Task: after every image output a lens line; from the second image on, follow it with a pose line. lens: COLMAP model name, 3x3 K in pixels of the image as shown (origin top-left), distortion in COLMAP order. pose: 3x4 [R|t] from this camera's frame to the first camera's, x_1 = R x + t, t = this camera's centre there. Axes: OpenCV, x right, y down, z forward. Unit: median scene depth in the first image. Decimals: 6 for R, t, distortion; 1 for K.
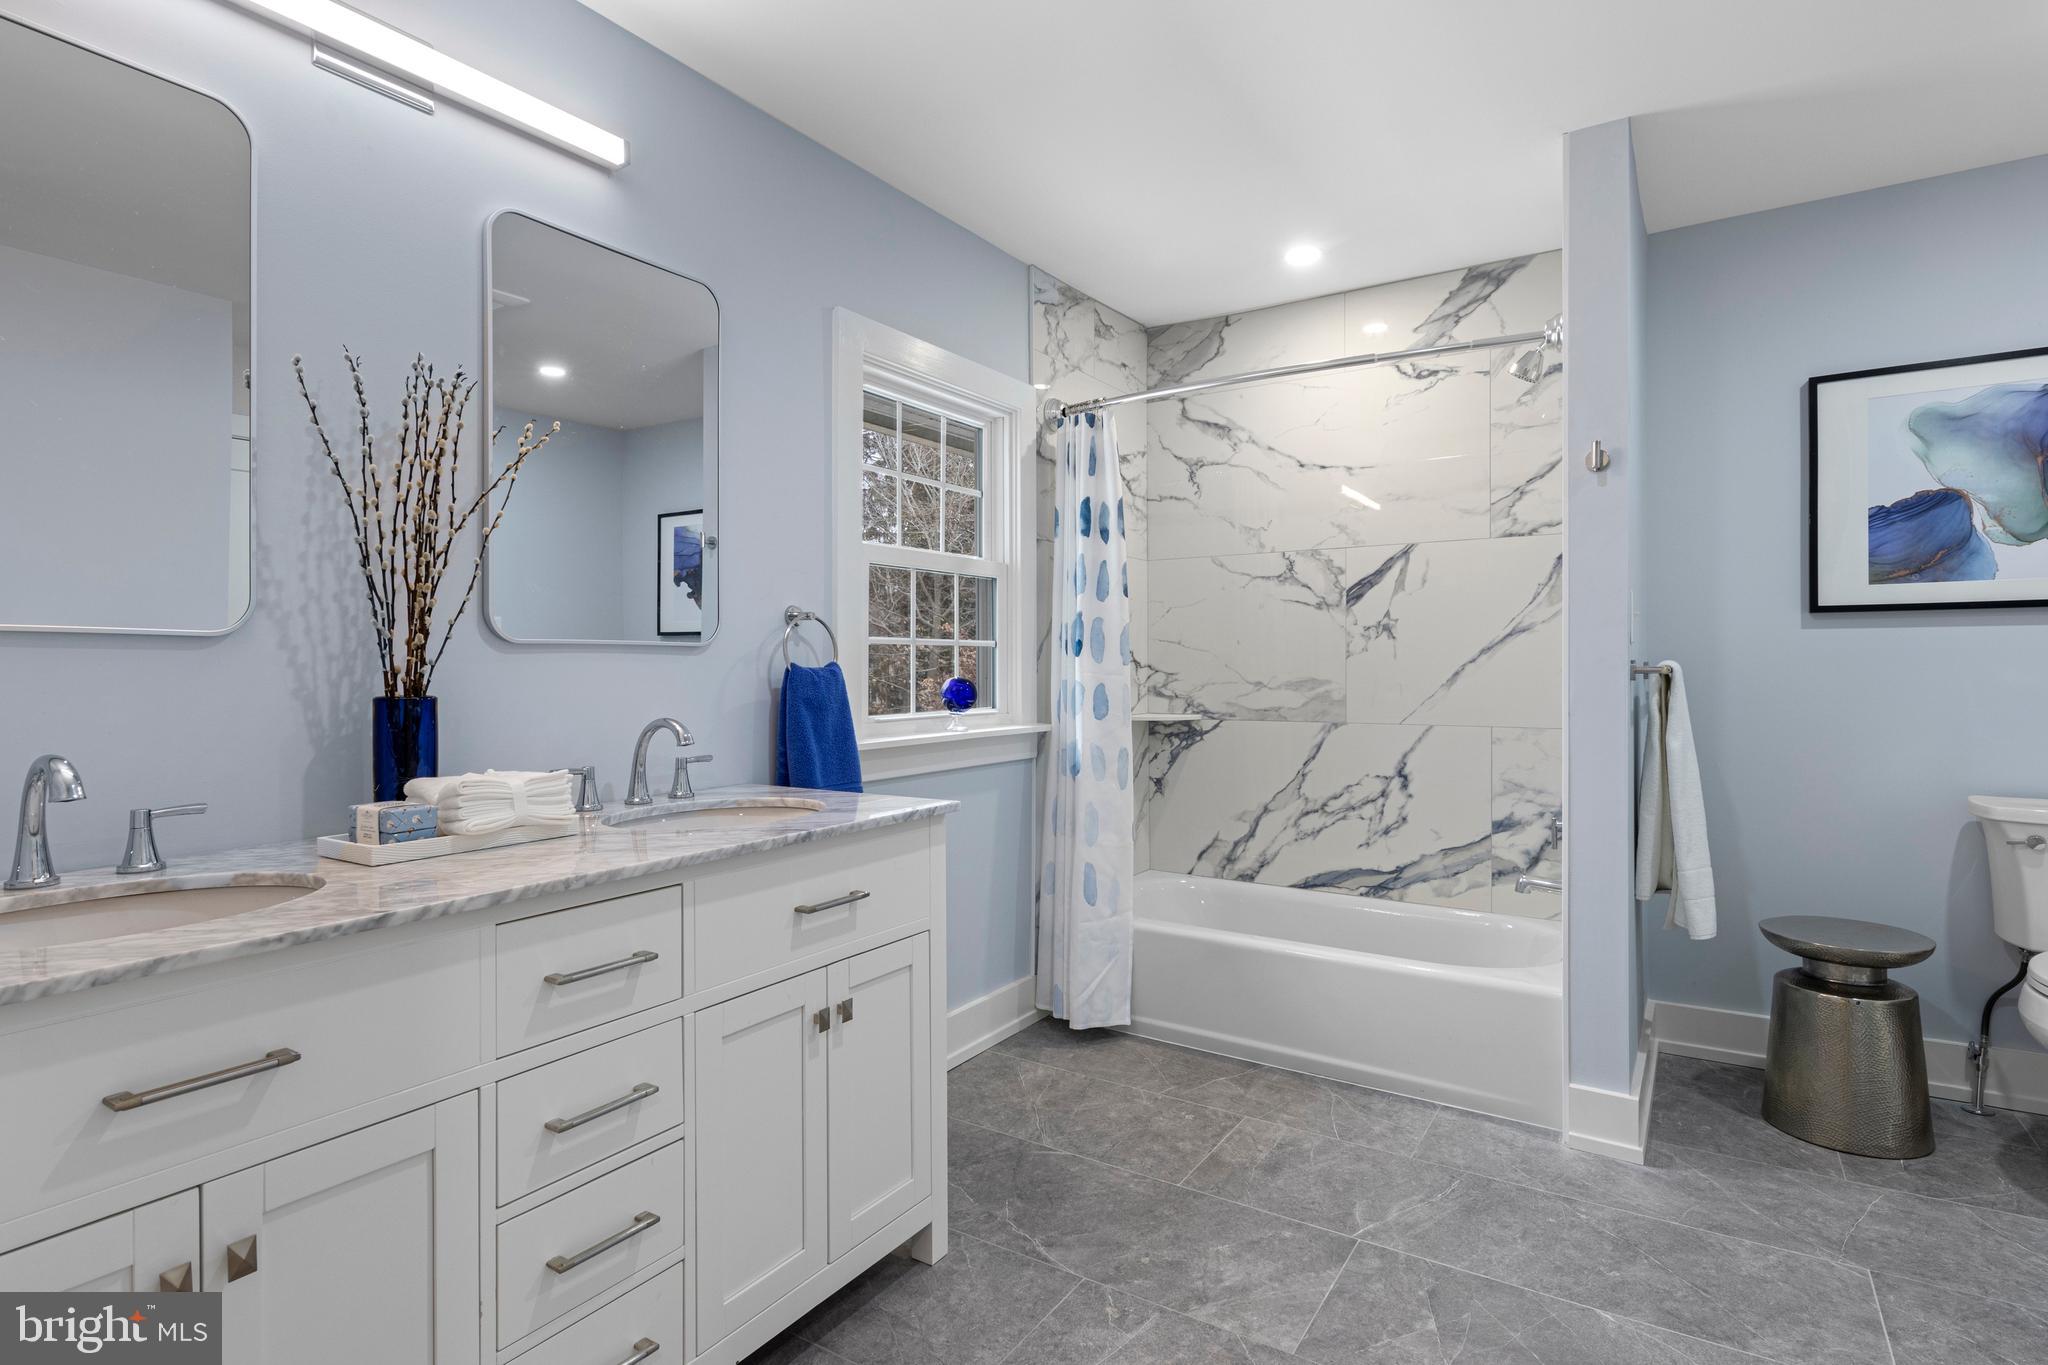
lens RADIAL K [[1028.2, 0, 1022.4], [0, 1028.2, 671.4], [0, 0, 1]] dist [0.002157, -0.000264]
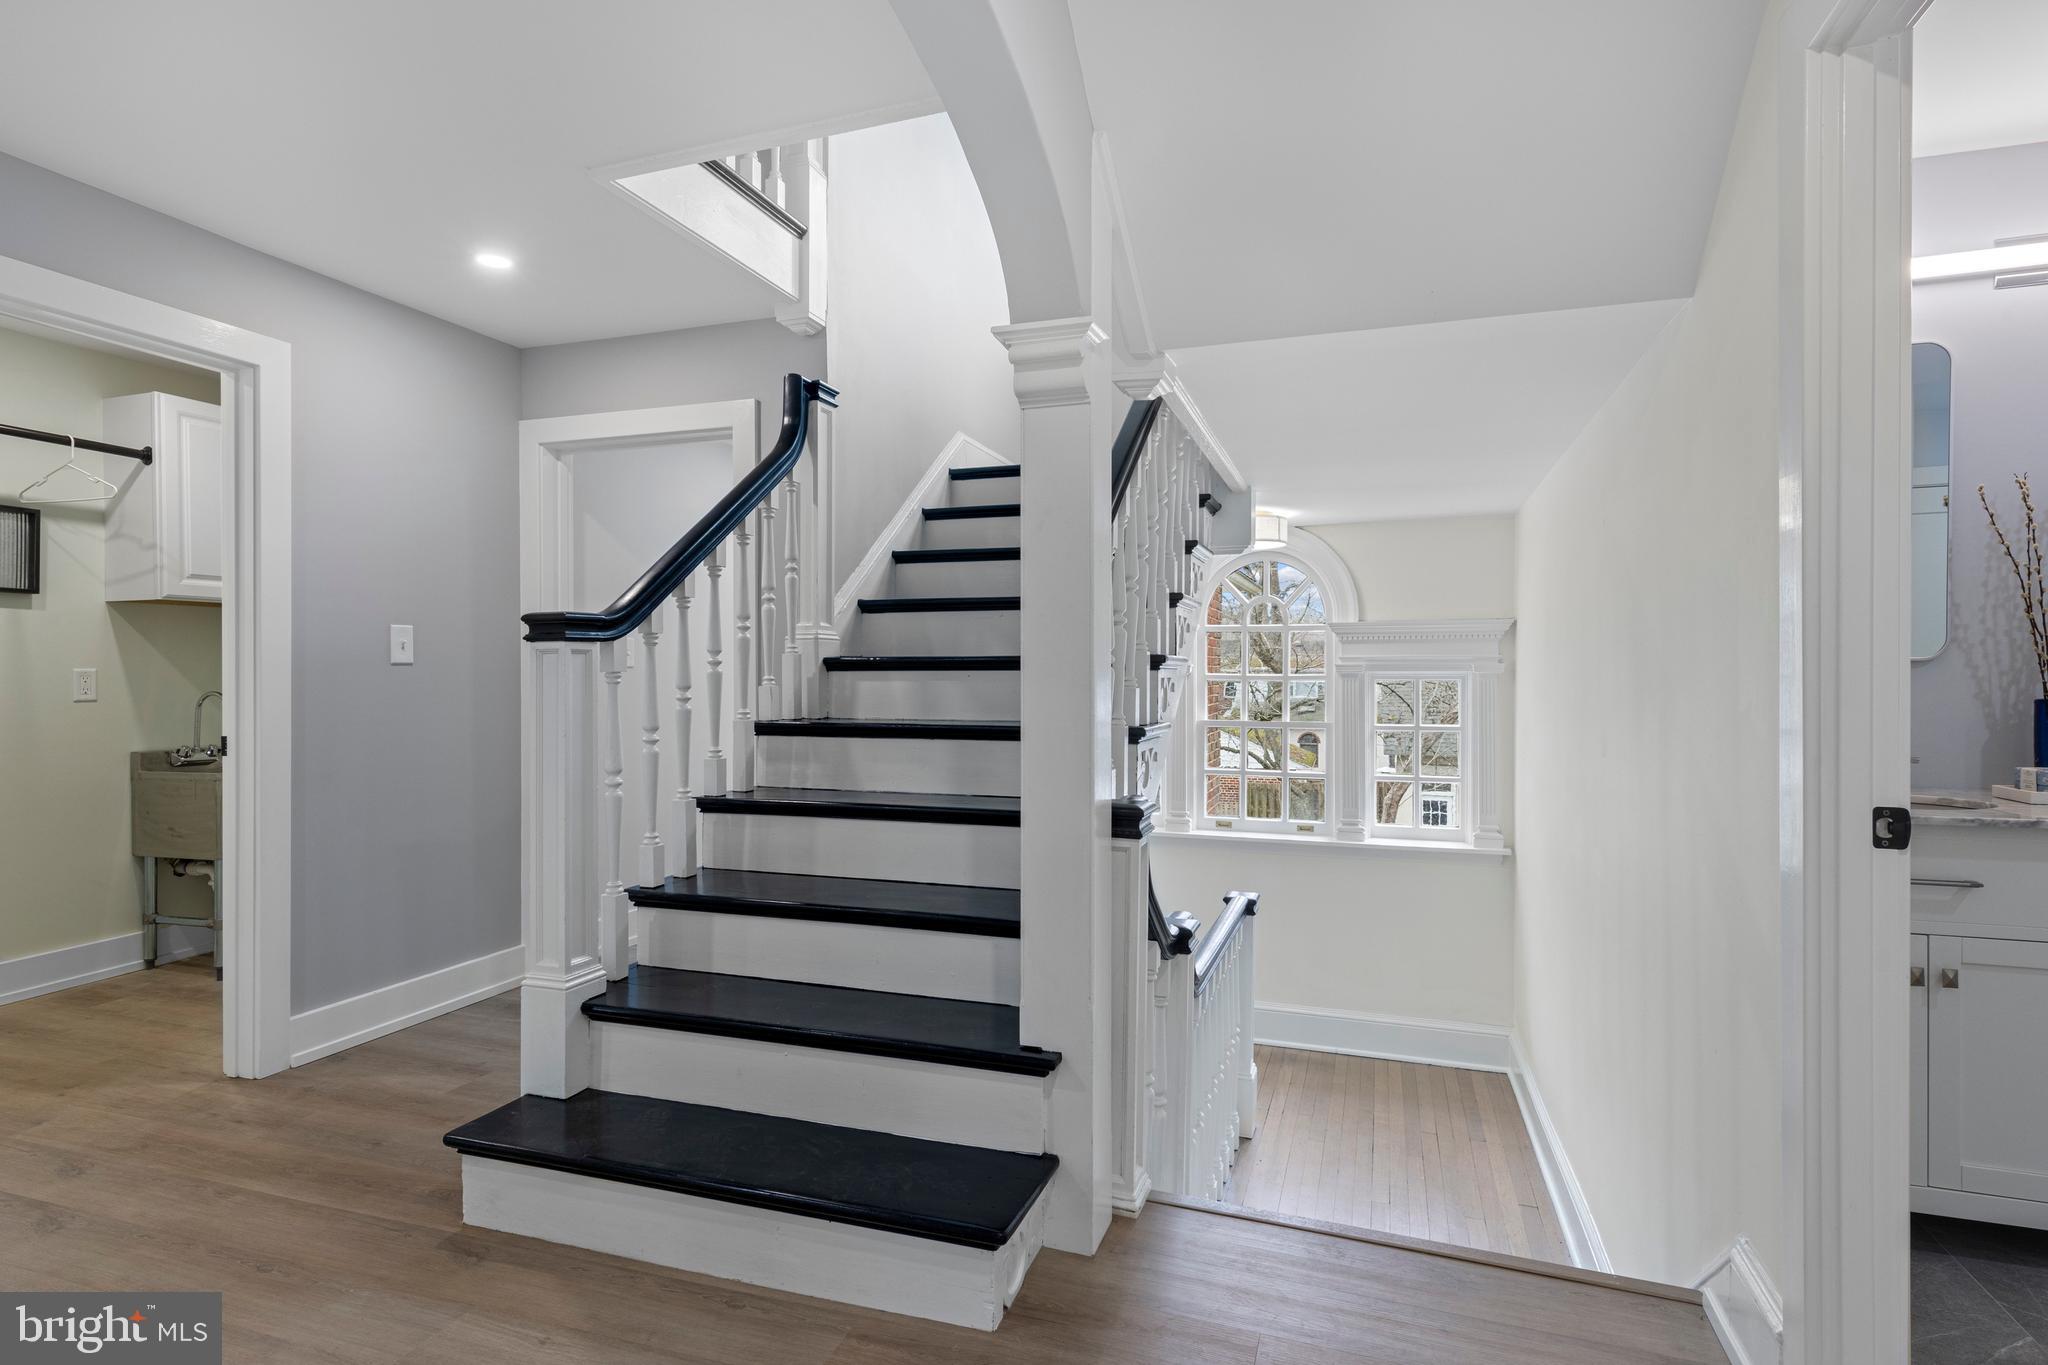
lens RADIAL K [[1044.8, 0, 1023.9], [0, 1044.8, 685.9], [0, 0, 1]] dist [0.002636, -0.000116]
pose [[0.228757, 0.008330, -0.973448, 0.517279], [-0.002863, 0.999965, 0.007884, -0.002005], [0.973479, 0.000983, 0.228773, -0.781928]]
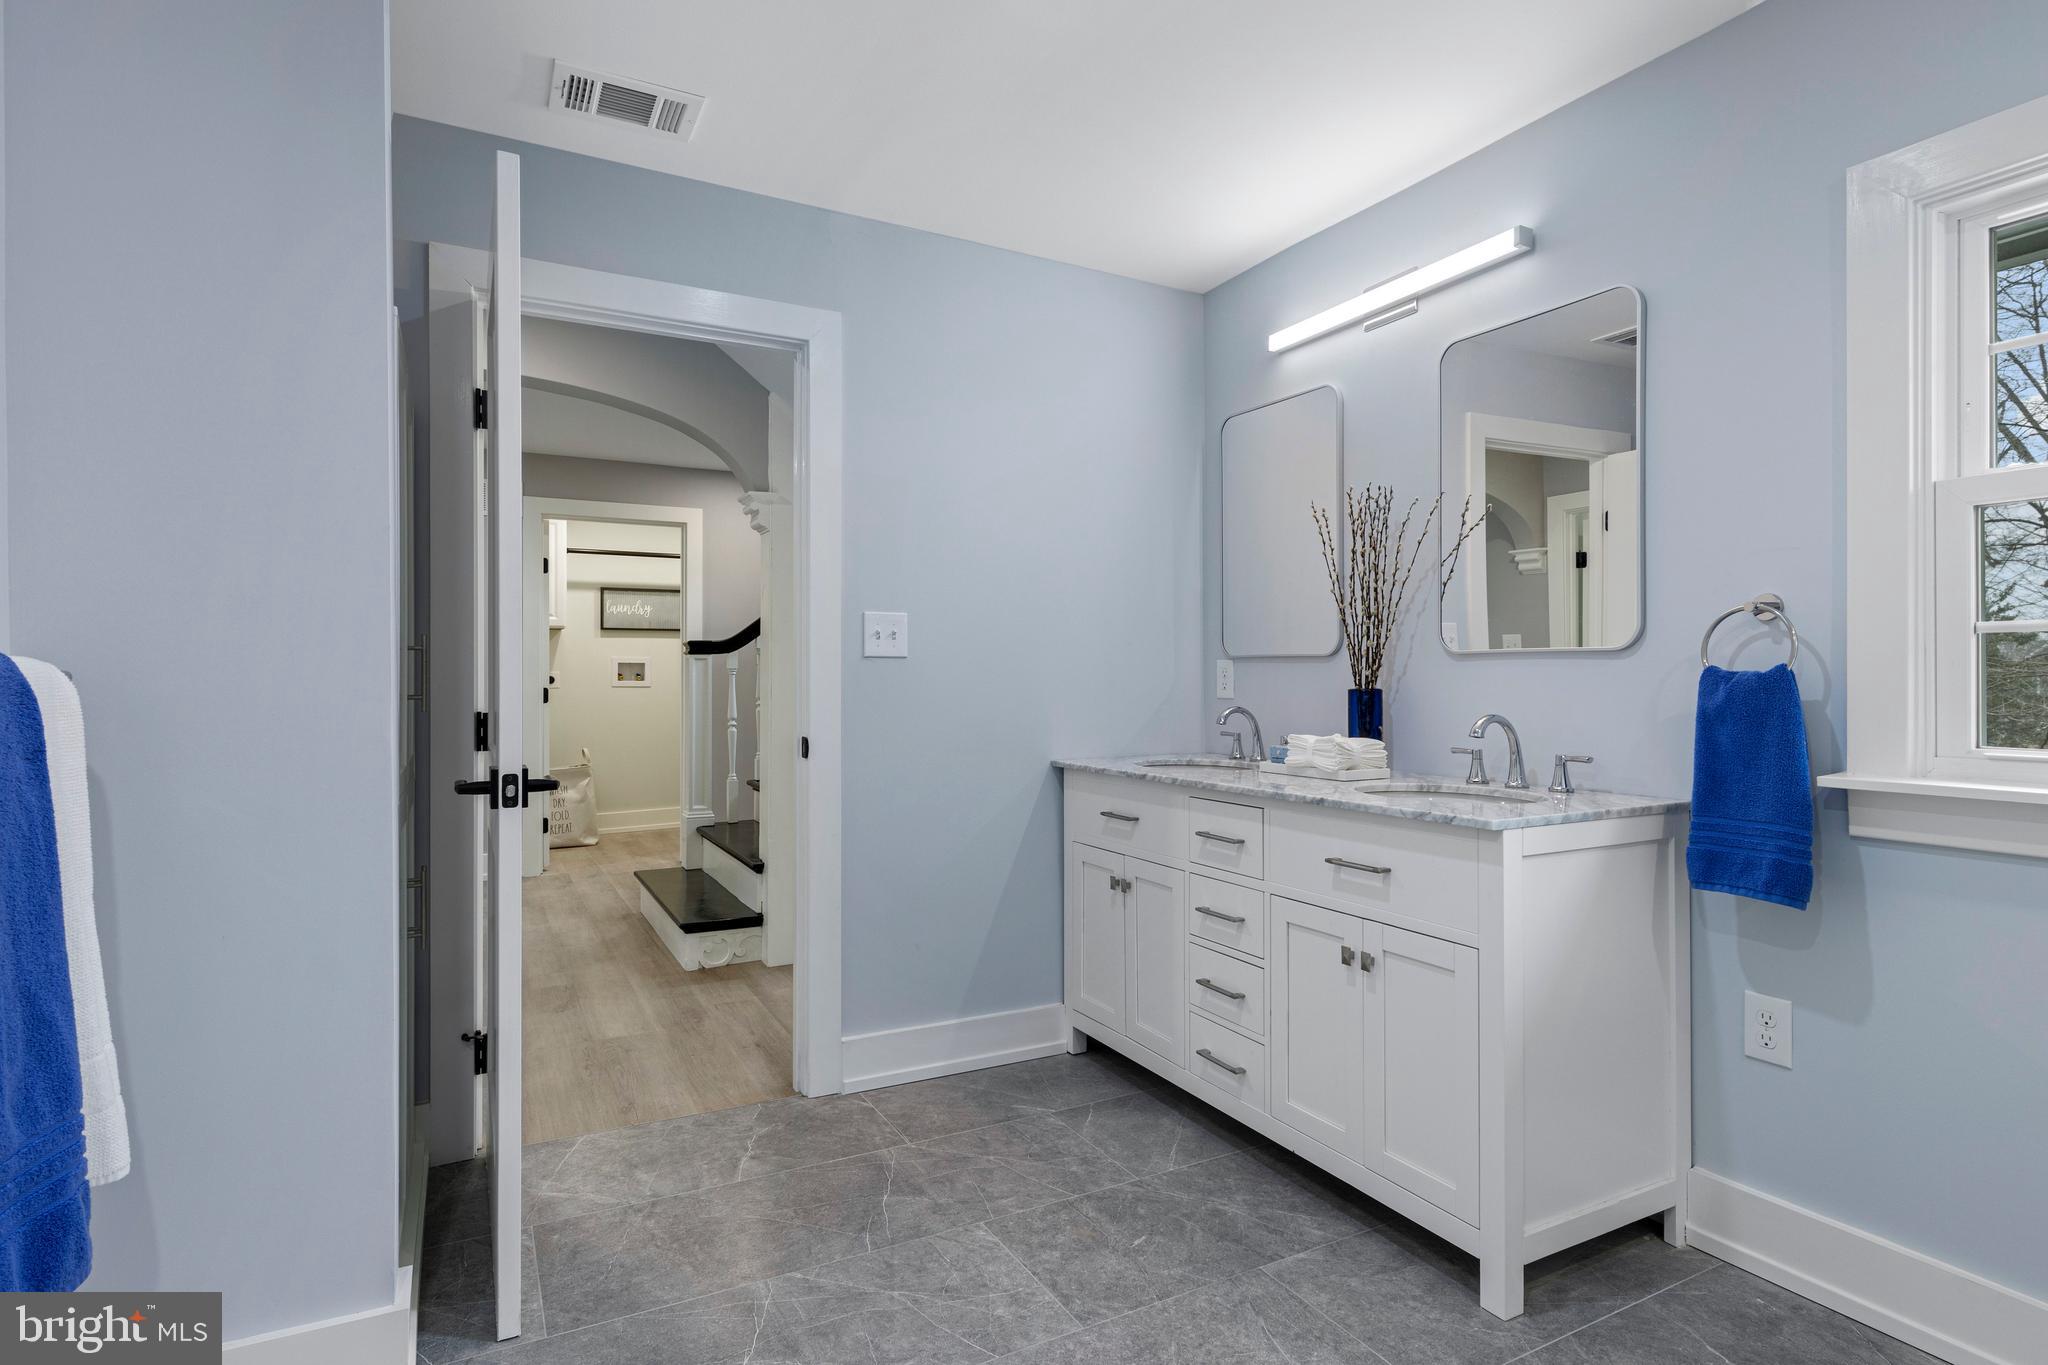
lens RADIAL K [[1028.2, 0, 1022.4], [0, 1028.2, 671.4], [0, 0, 1]] dist [0.002157, -0.000264]
pose [[-0.481675, 0.000854, -0.876349, 1.176586], [-0.000682, 0.999999, 0.001349, -0.006142], [0.876350, 0.001248, -0.481674, 1.366021]]
